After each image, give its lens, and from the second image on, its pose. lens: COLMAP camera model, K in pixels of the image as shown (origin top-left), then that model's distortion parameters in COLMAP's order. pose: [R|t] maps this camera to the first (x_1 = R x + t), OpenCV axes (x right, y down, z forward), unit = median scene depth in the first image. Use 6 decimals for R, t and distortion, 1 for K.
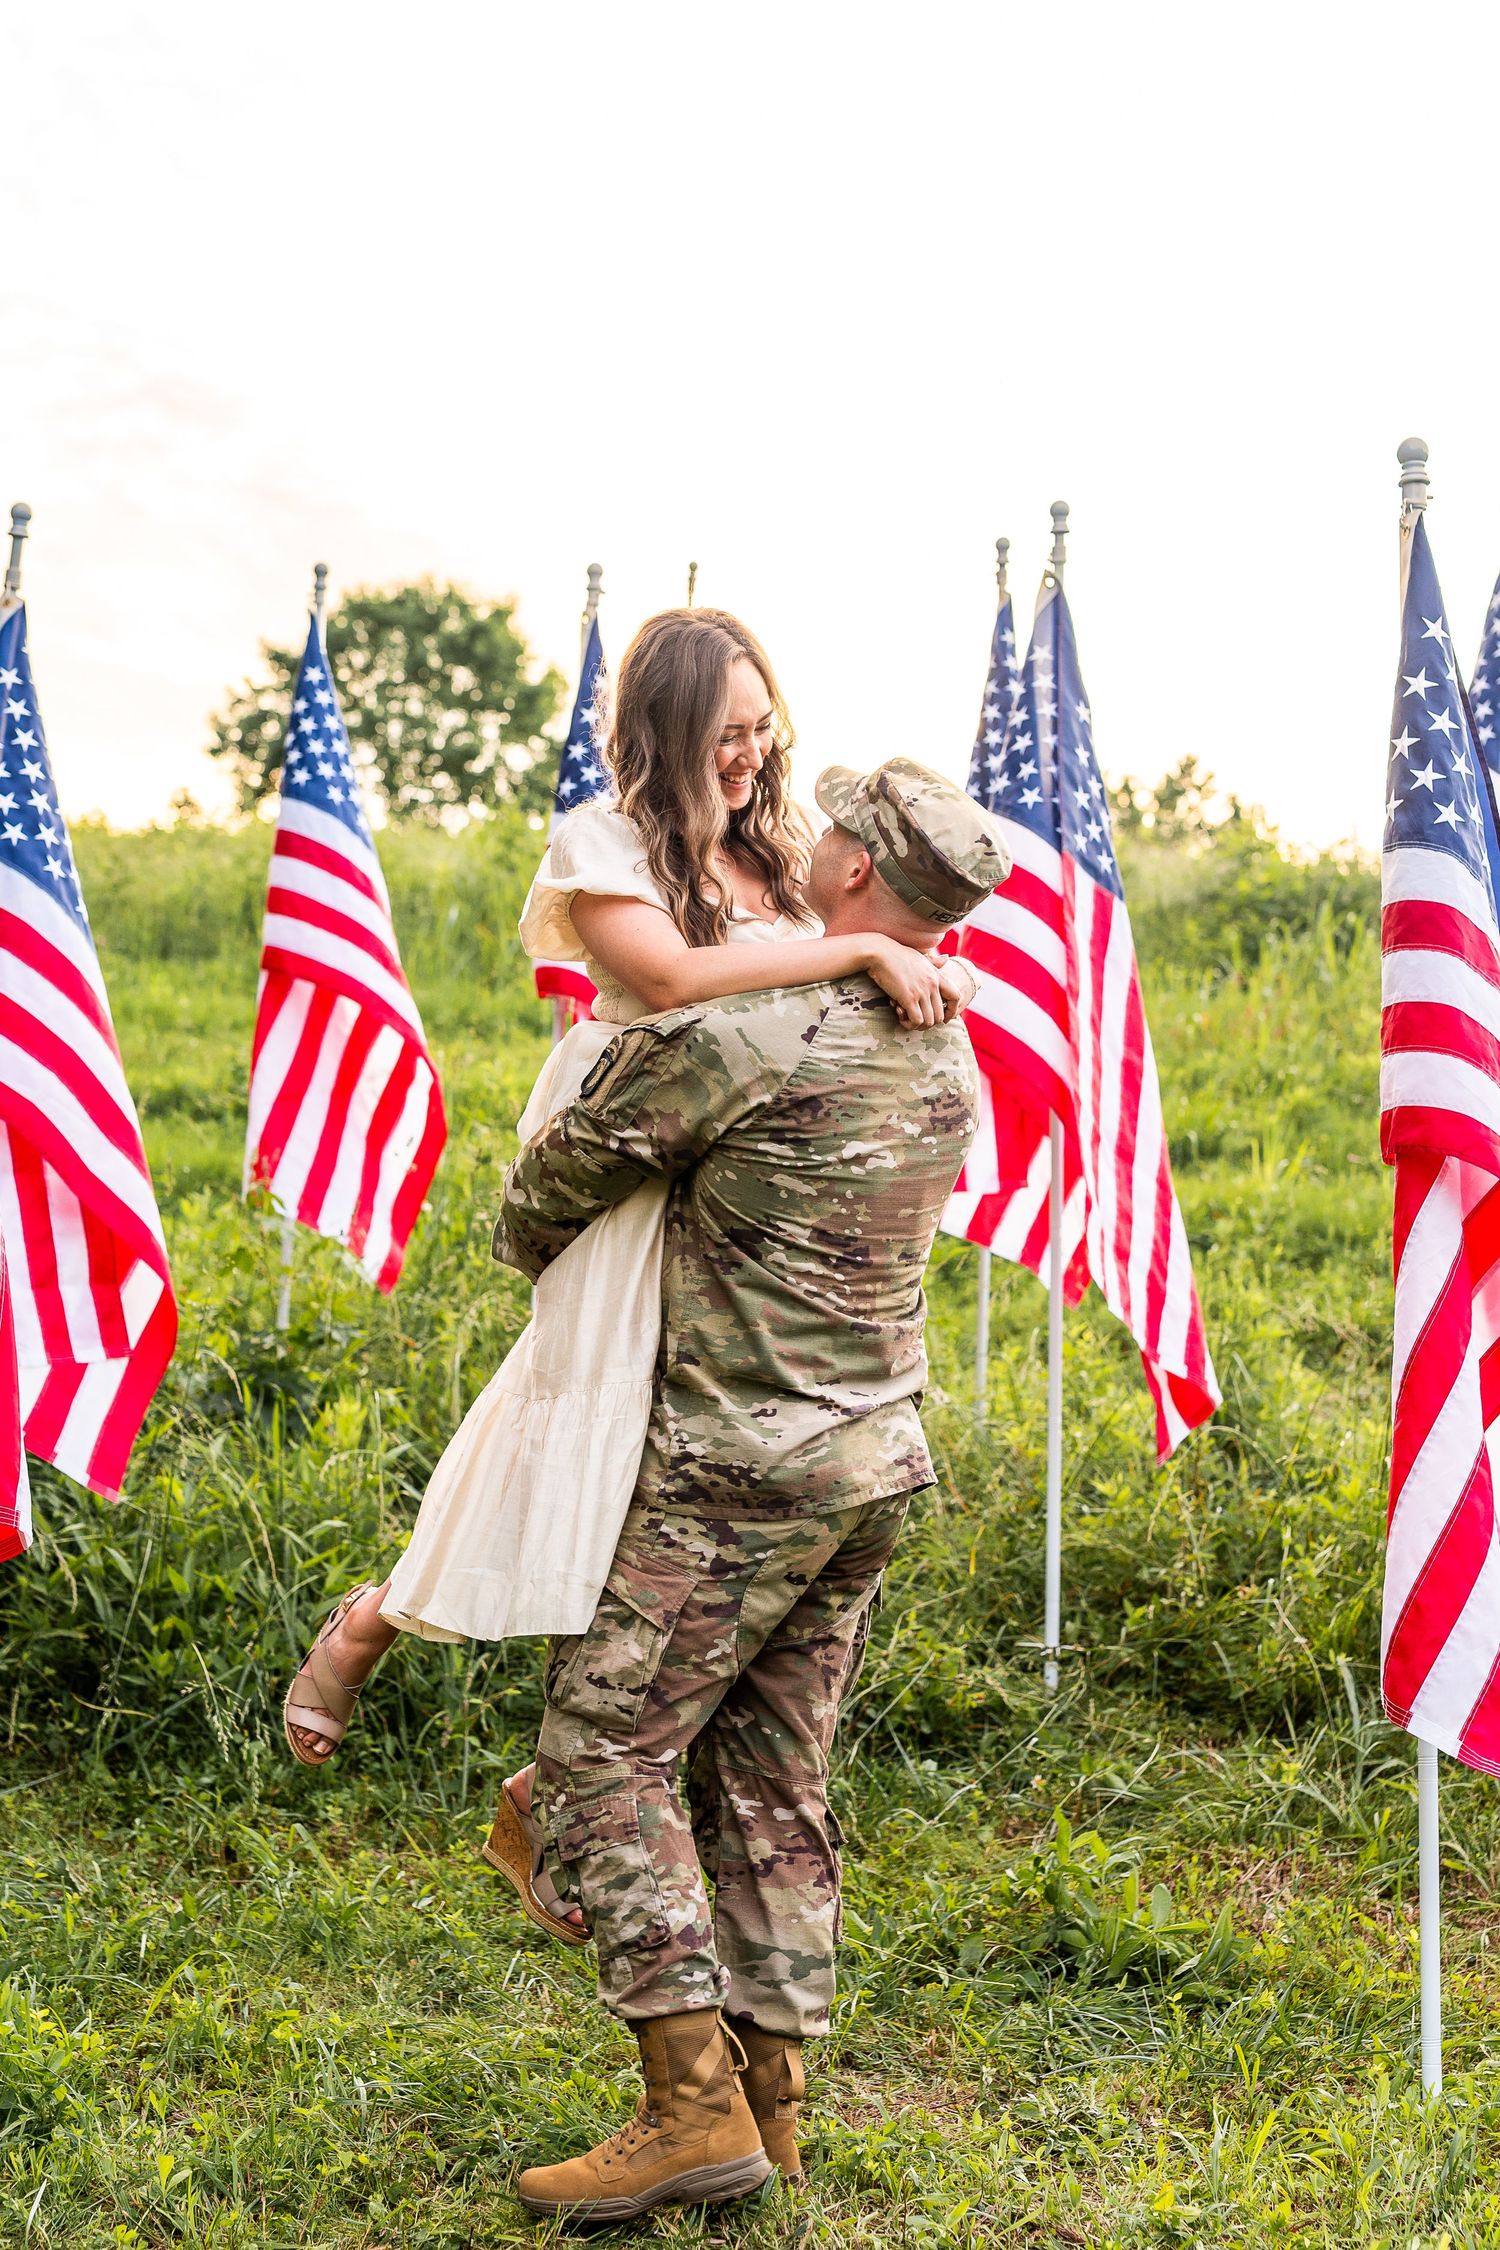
lens RADIAL K [[3061.6, 0, 750.0], [0, 3061.6, 1125.0], [0, 0, 1]] dist [0.020229, -0.036013]
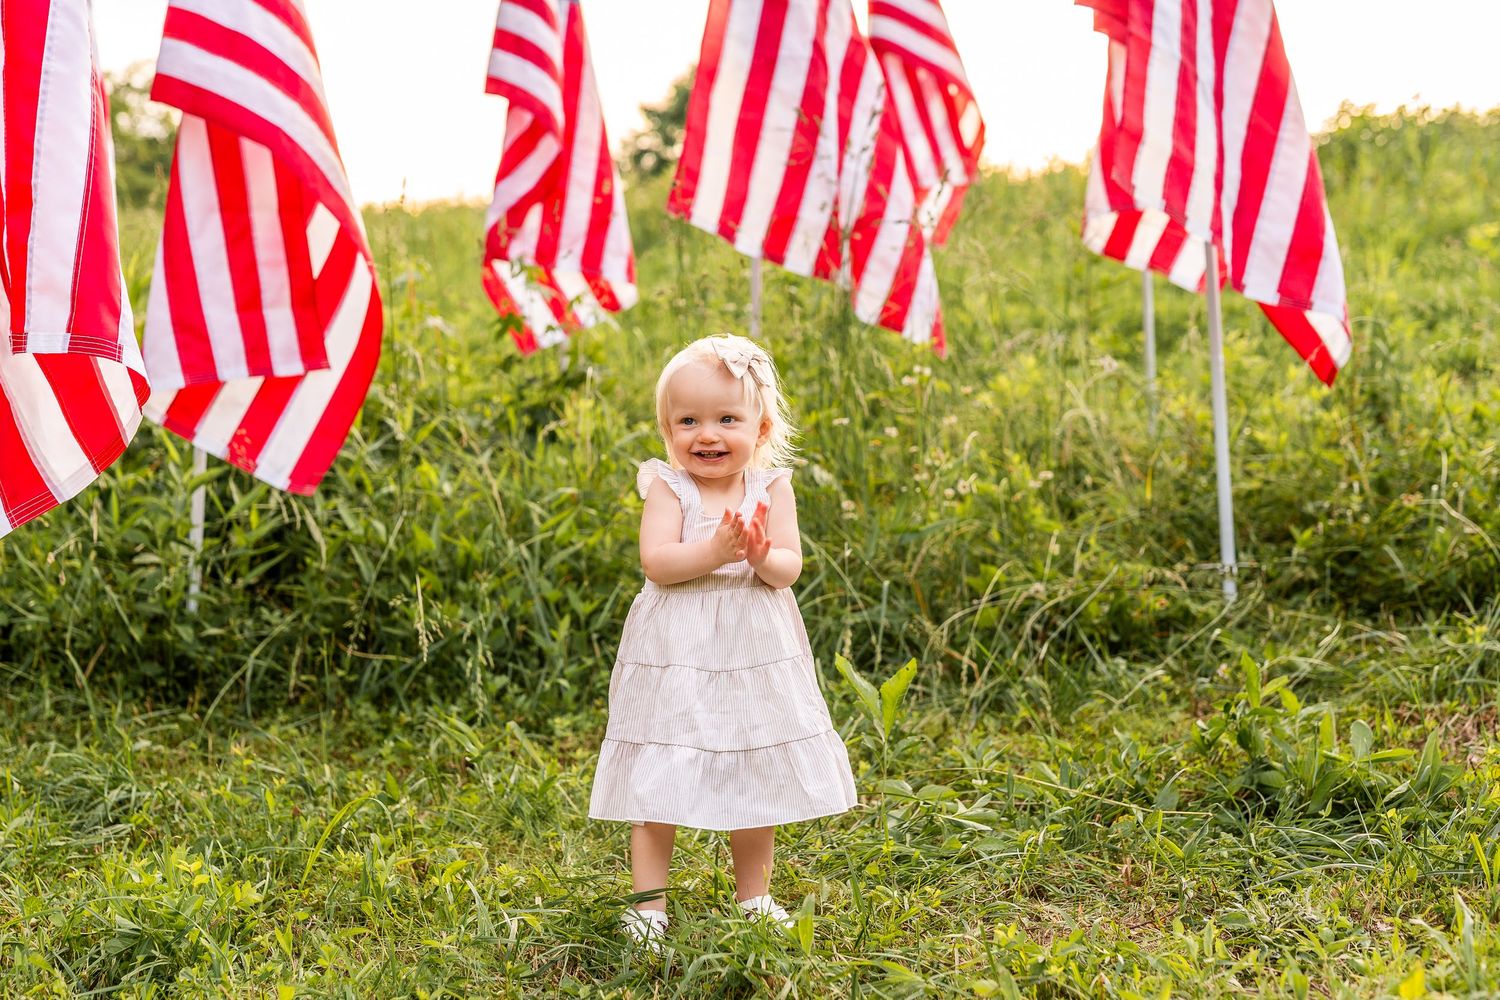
lens RADIAL K [[1898.2, 0, 750.0], [0, 1898.2, 500.0], [0, 0, 1]] dist [0.000731, -0.000384]
pose [[0.987486, -0.073721, -0.139415, 0.028577], [0.073776, 0.997263, -0.004779, 0.148554], [0.139386, -0.005566, 0.990223, 0.335025]]
